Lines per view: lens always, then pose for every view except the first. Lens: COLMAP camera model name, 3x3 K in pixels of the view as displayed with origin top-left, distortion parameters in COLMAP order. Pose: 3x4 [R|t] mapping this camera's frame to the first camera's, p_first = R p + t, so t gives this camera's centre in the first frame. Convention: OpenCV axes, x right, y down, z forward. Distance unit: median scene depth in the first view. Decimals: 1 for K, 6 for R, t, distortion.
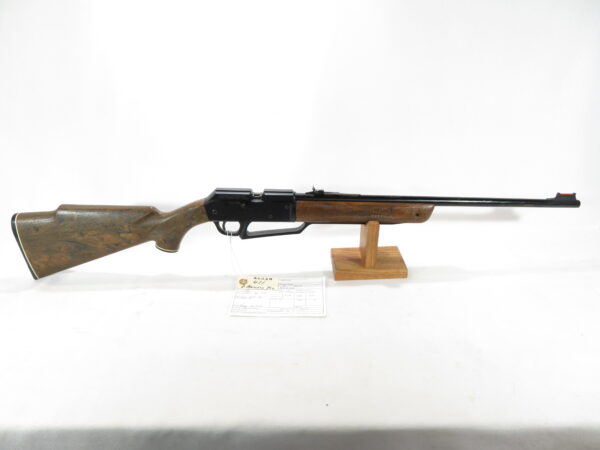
lens RADIAL K [[419.5, 0, 300.0], [0, 419.5, 225.0], [0, 0, 1]] dist [-0.000831, -0.002059]
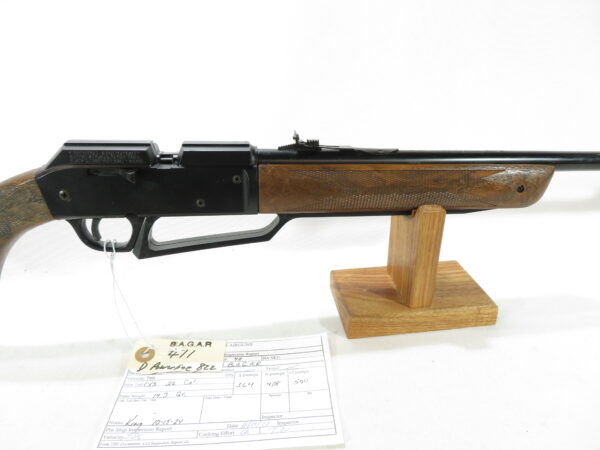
lens RADIAL K [[419.5, 0, 300.0], [0, 419.5, 225.0], [0, 0, 1]] dist [-0.000831, -0.002059]
pose [[0.996147, -0.036094, 0.079928, -0.002559], [0.040724, 0.997539, -0.057074, 0.031371], [-0.077671, 0.060109, 0.995165, 0.549310]]
